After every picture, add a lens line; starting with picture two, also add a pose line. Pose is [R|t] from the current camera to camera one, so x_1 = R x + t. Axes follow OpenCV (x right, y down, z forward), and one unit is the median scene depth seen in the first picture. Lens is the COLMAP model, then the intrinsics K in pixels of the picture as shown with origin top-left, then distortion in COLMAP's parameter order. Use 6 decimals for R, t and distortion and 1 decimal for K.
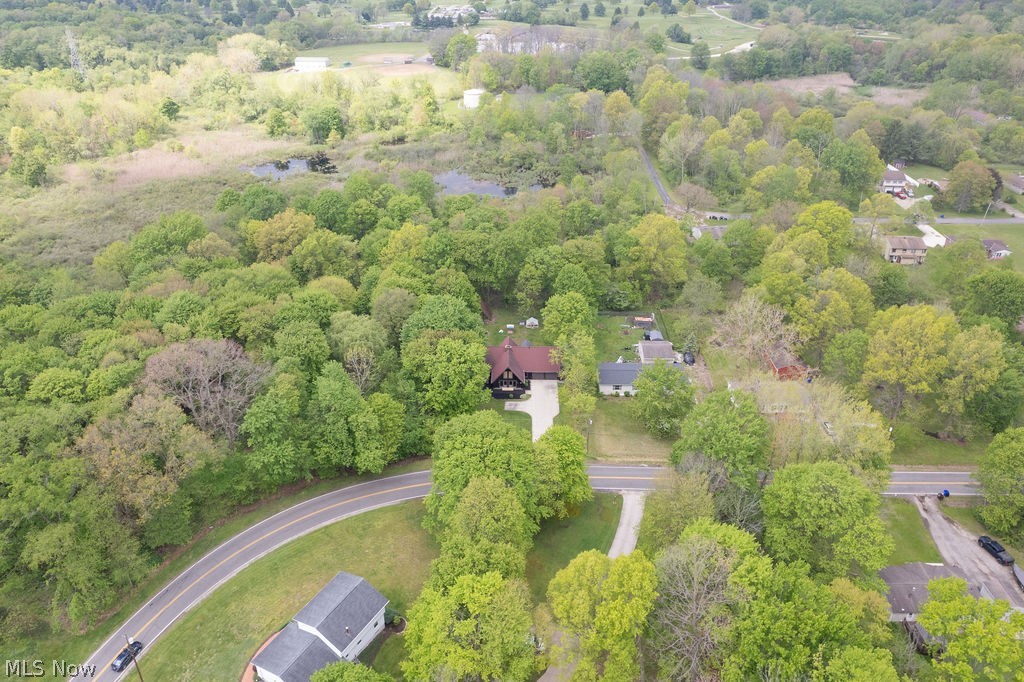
lens RADIAL K [[653.4, 0, 510.9], [0, 653.4, 337.6], [0, 0, 1]] dist [-0.029464, 0.014425]
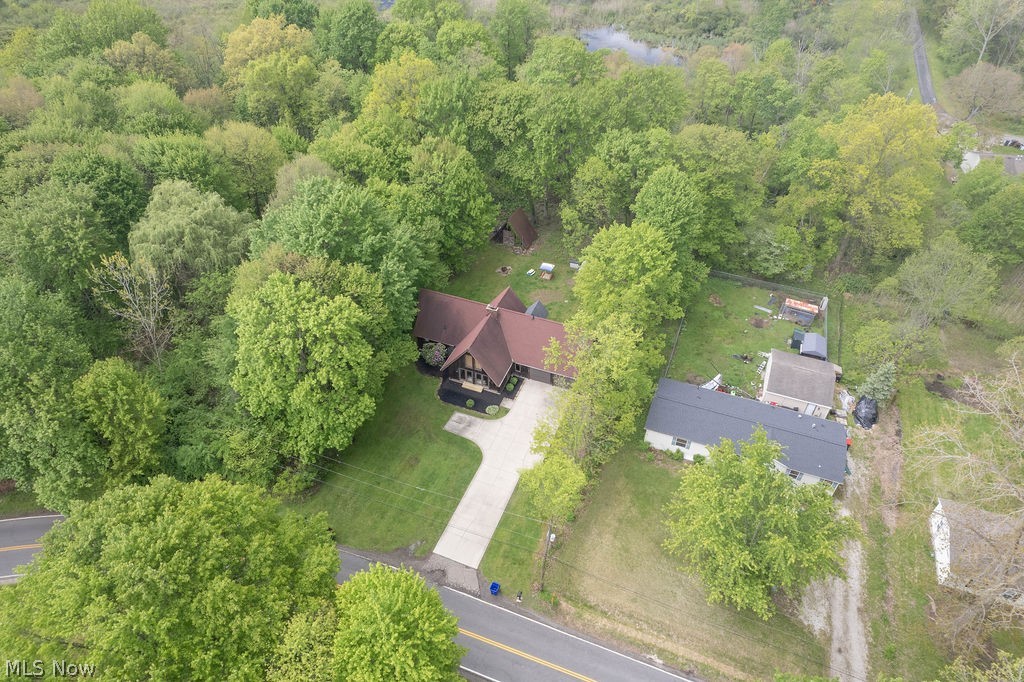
lens RADIAL K [[653.4, 0, 503.9], [0, 653.4, 375.8], [0, 0, 1]] dist [-0.029464, 0.014425]
pose [[0.935508, 0.243842, -0.255668, 0.133468], [-0.191268, 0.957971, 0.213796, -0.041394], [0.297055, -0.151106, 0.942828, 0.456728]]
